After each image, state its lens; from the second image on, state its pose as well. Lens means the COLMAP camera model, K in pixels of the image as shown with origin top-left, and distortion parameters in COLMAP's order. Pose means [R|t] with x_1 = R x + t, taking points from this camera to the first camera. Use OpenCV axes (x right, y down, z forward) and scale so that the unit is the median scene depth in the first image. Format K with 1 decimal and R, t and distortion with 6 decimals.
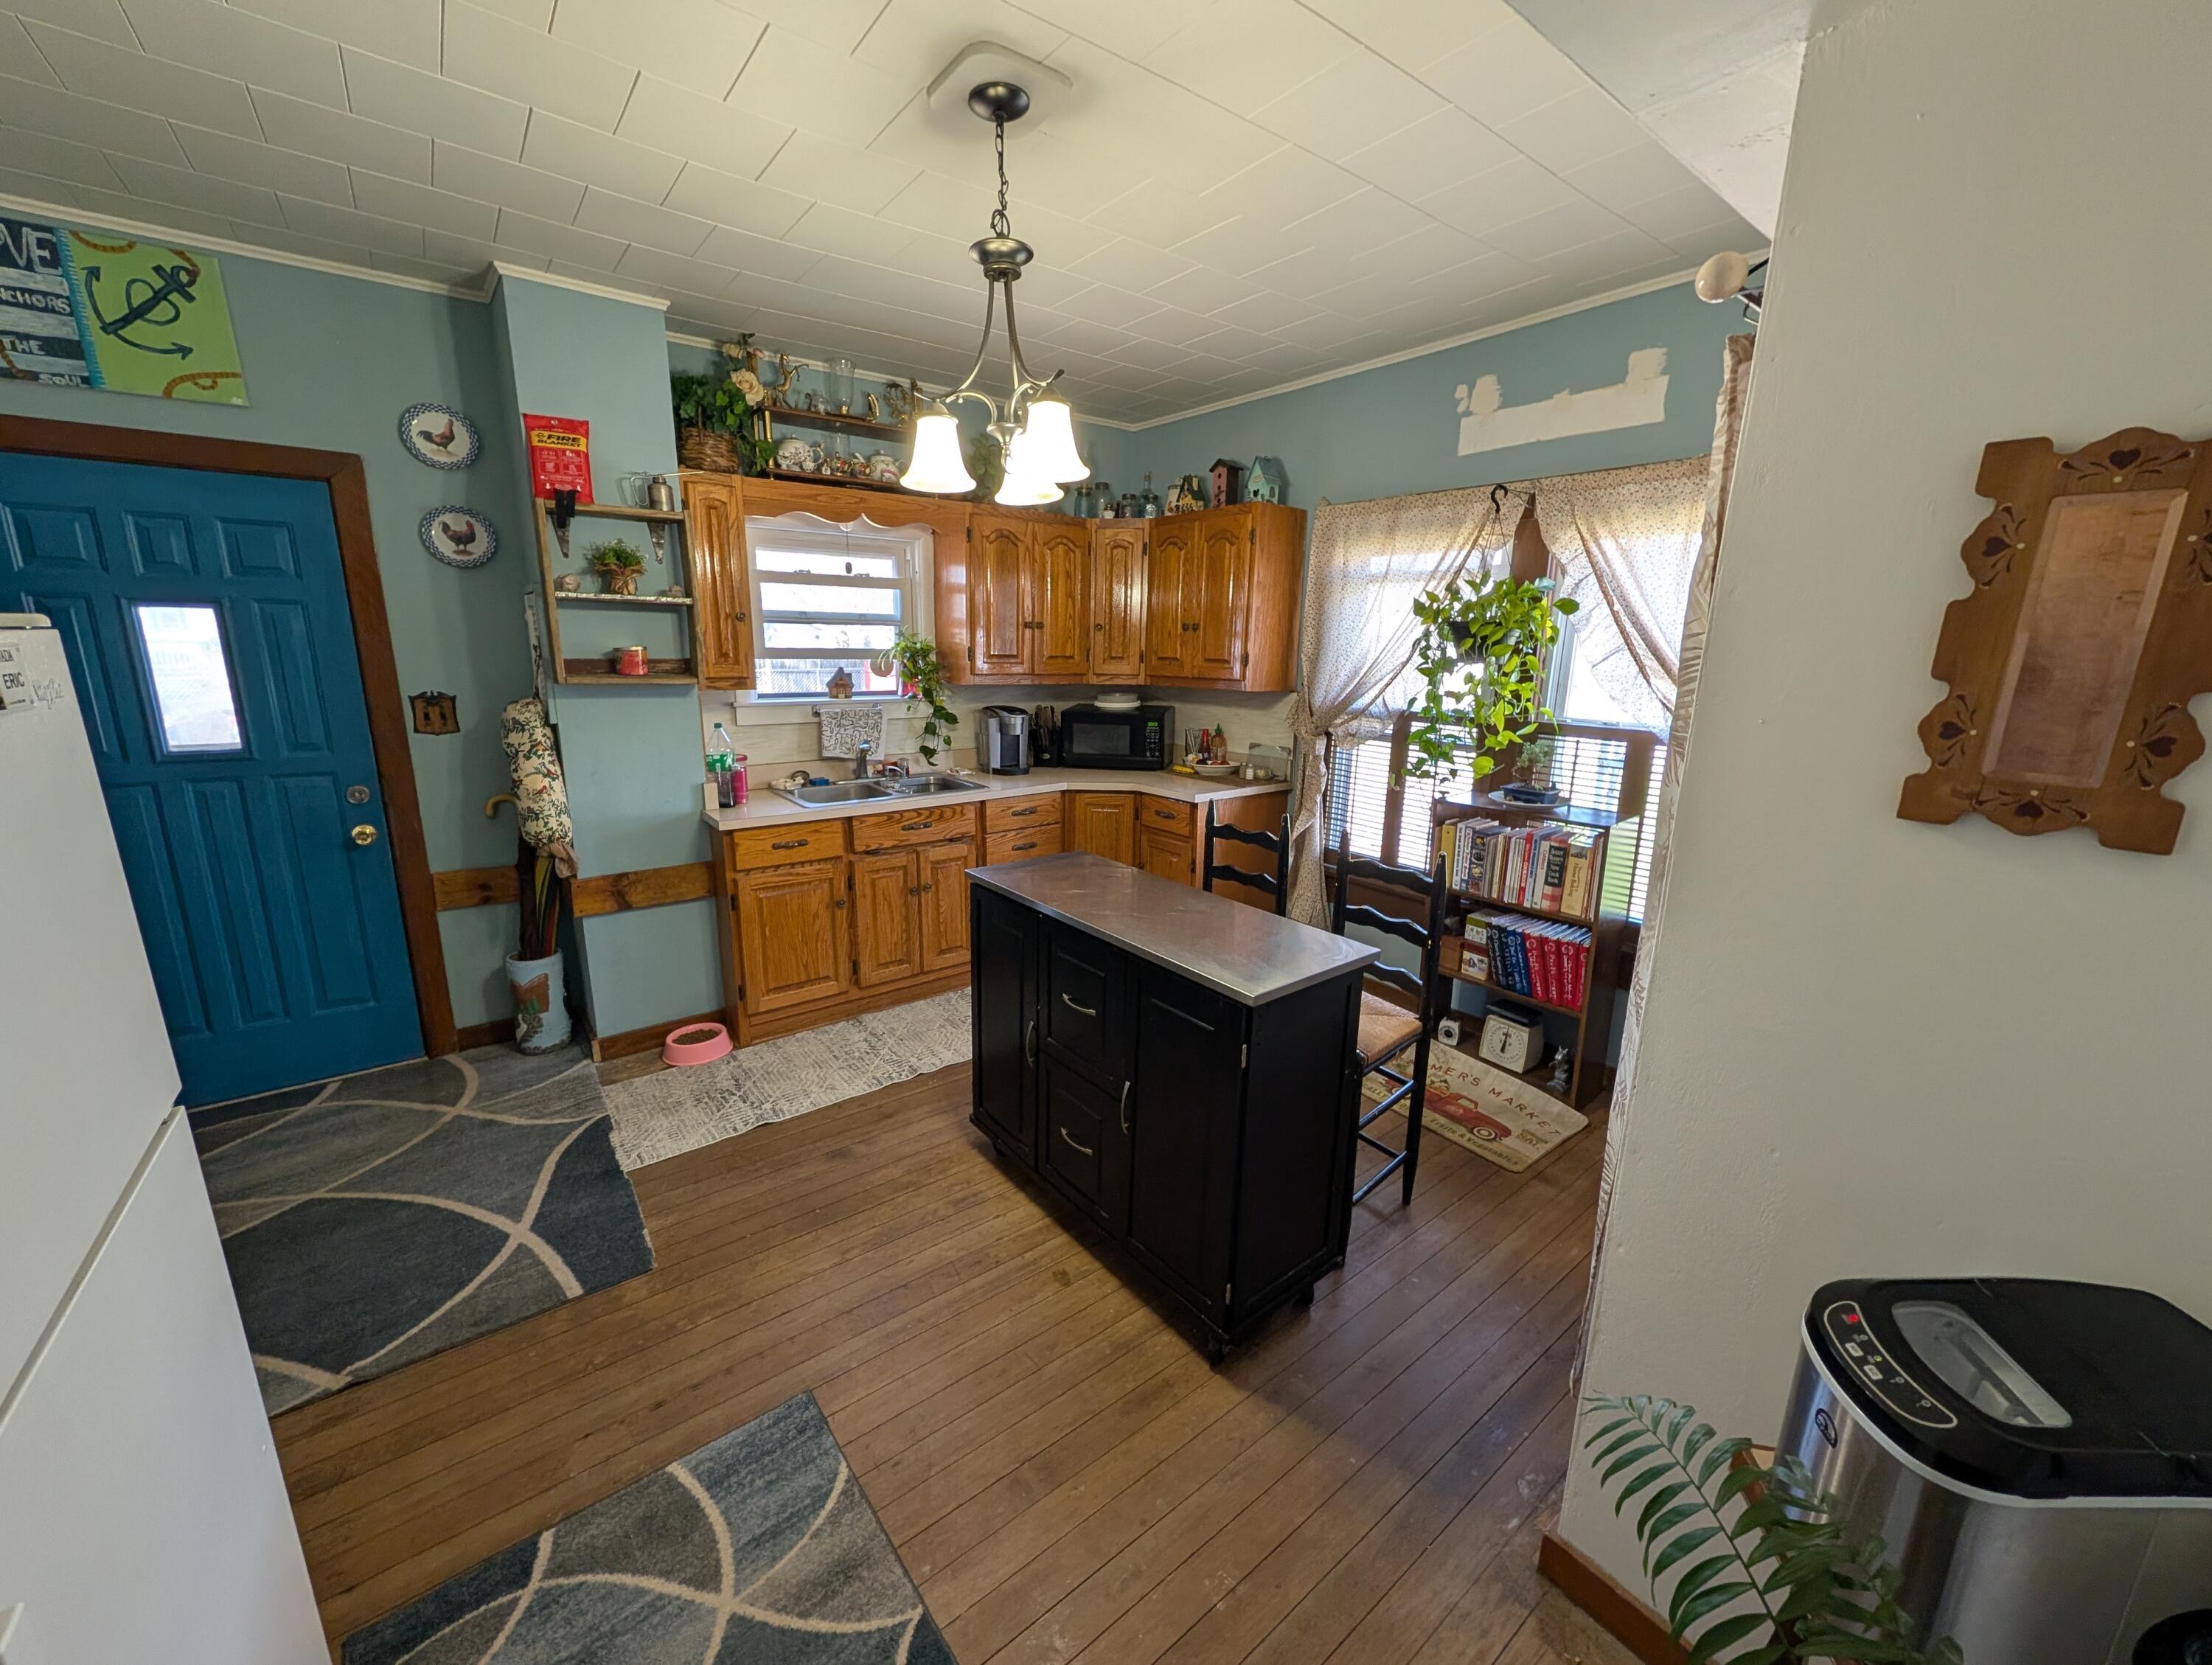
lens RADIAL K [[852.7, 0, 1104.9], [0, 852.7, 830.7], [0, 0, 1]] dist [0.000690, -0.000274]
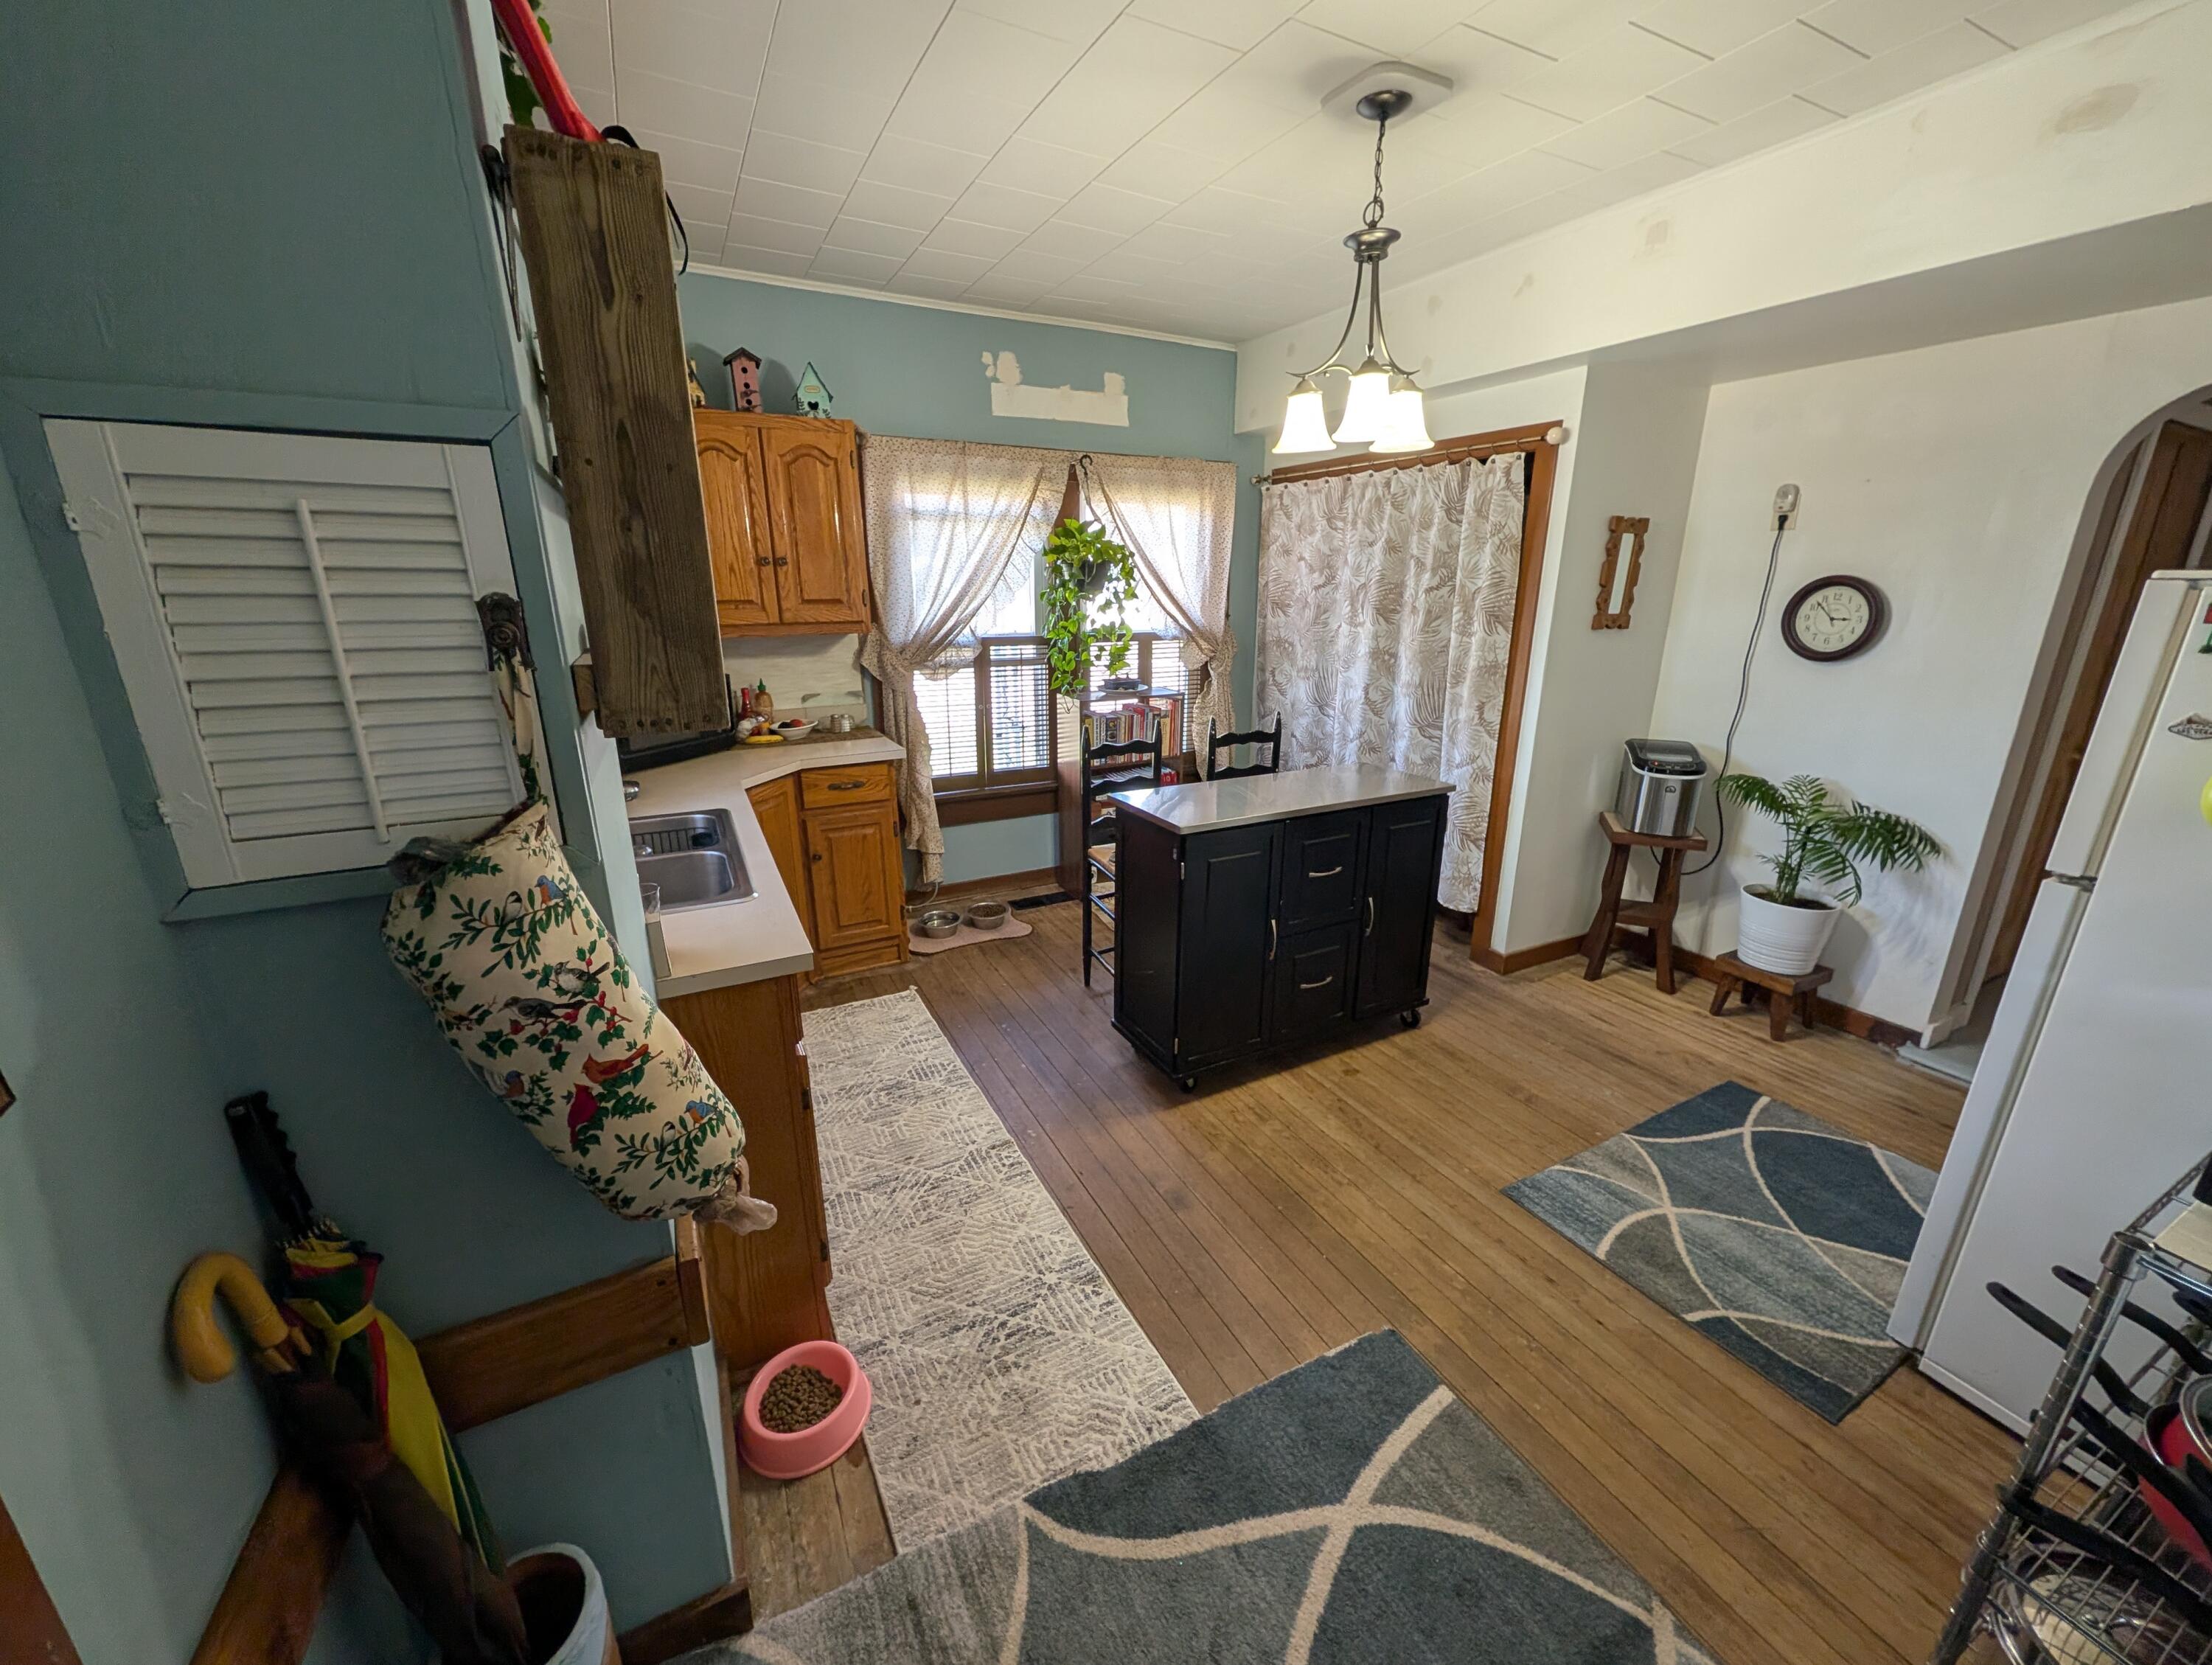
lens RADIAL K [[852.7, 0, 1102.5], [0, 852.7, 832.6], [0, 0, 1]] dist [0.000690, -0.000274]
pose [[0.183267, -0.296315, 0.937342, -1.006177], [0.218430, 0.941931, 0.255058, -0.197638], [-0.958489, 0.158000, 0.237349, 0.804238]]
